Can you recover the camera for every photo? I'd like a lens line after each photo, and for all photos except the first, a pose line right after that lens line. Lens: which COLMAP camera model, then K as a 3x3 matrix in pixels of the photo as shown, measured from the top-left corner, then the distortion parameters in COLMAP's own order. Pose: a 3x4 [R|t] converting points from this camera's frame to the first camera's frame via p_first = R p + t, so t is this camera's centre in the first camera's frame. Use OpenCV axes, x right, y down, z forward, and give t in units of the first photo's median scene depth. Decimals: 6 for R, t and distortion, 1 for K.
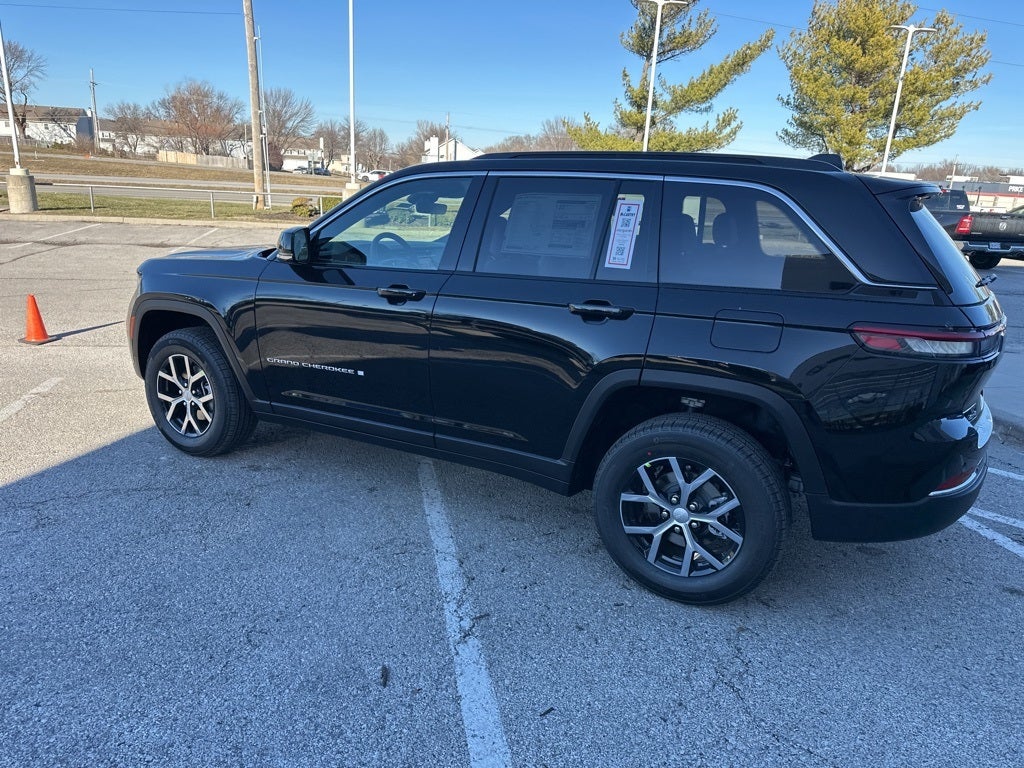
lens RADIAL K [[726.6, 0, 505.0], [0, 726.6, 385.2], [0, 0, 1]] dist [0.034183, -0.039742]
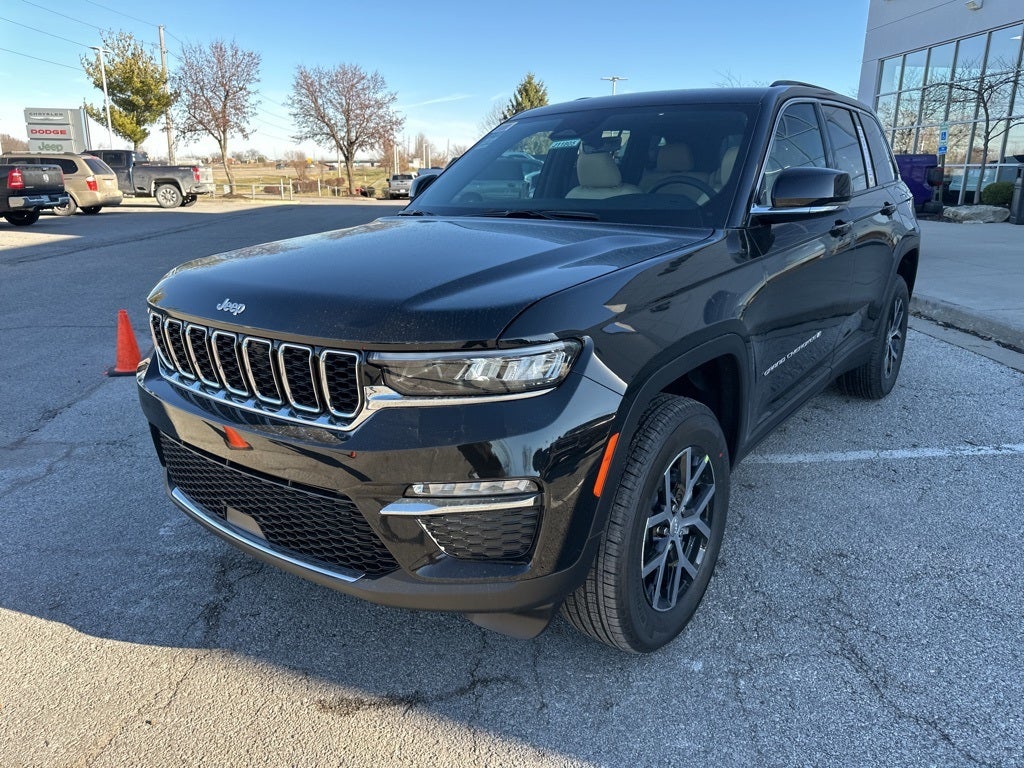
lens RADIAL K [[726.6, 0, 512.5], [0, 726.6, 379.3], [0, 0, 1]] dist [0.034183, -0.039742]
pose [[0.134477, -0.316607, 0.938976, -0.914608], [0.271705, 0.923047, 0.272324, -0.254990], [-0.952939, 0.218504, 0.210152, 1.001970]]
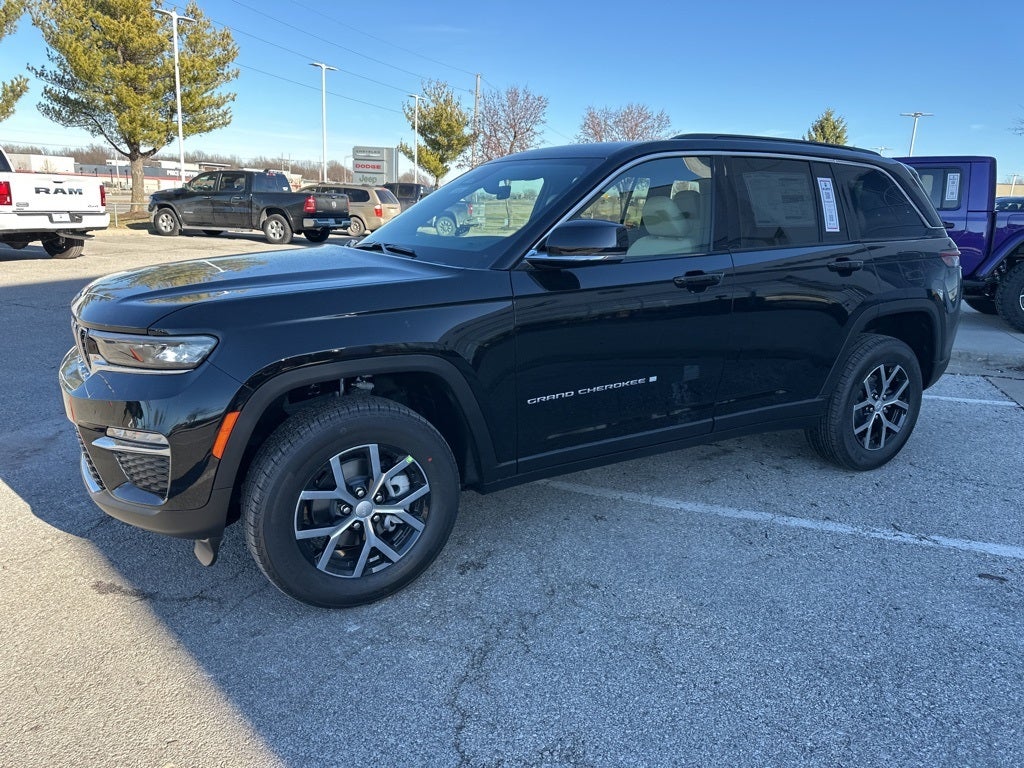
lens RADIAL K [[726.6, 0, 511.8], [0, 726.6, 380.0], [0, 0, 1]] dist [0.034183, -0.039742]
pose [[0.506951, -0.234873, 0.829358, -0.868241], [0.223821, 0.965027, 0.136482, -0.148346], [-0.832409, 0.116438, 0.541791, 0.569411]]
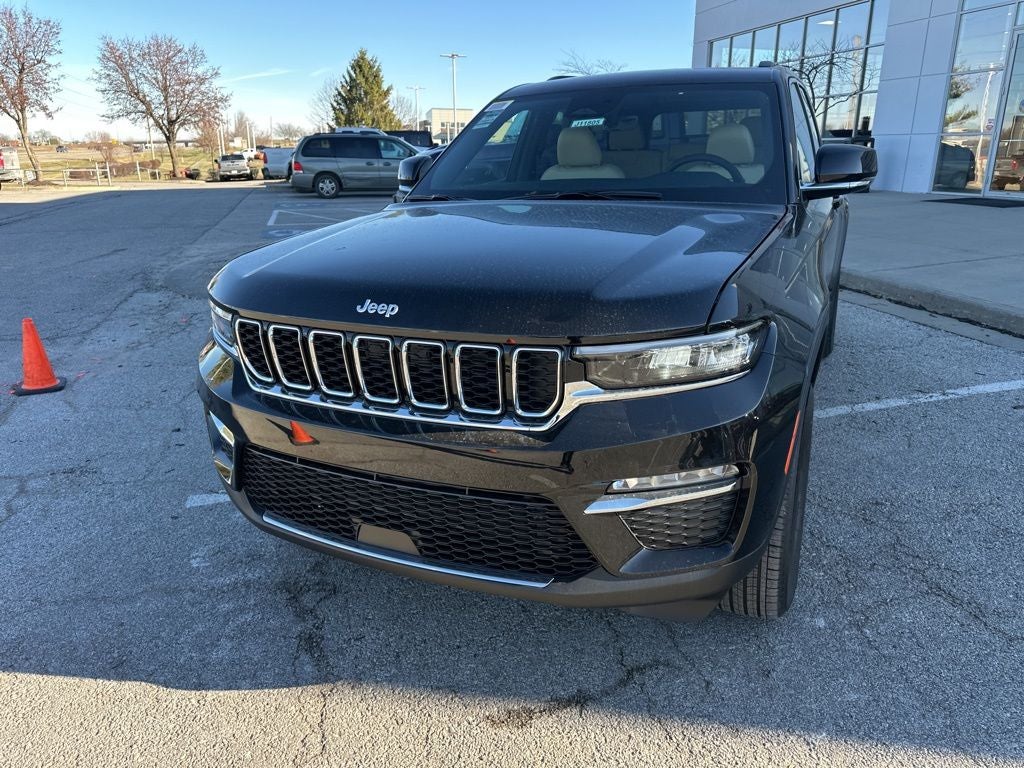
lens RADIAL K [[726.6, 0, 513.5], [0, 726.6, 376.7], [0, 0, 1]] dist [0.034183, -0.039742]
pose [[-0.087989, -0.340921, 0.935965, -0.903982], [0.274843, 0.894827, 0.351774, -0.309982], [-0.957454, 0.288196, 0.014965, 1.186011]]
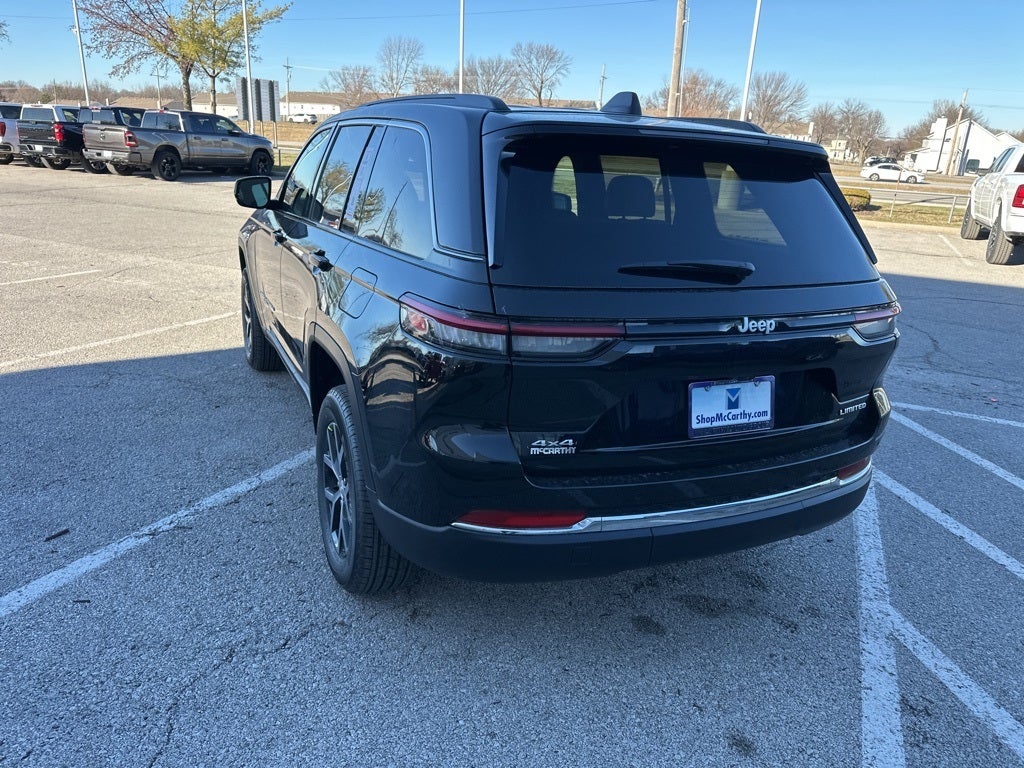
lens RADIAL K [[726.6, 0, 506.1], [0, 726.6, 382.2], [0, 0, 1]] dist [0.034183, -0.039742]
pose [[0.808065, 0.181903, -0.560305, 0.630143], [-0.174787, 0.982335, 0.066839, -0.036835], [0.562565, 0.043924, 0.825585, 0.237806]]
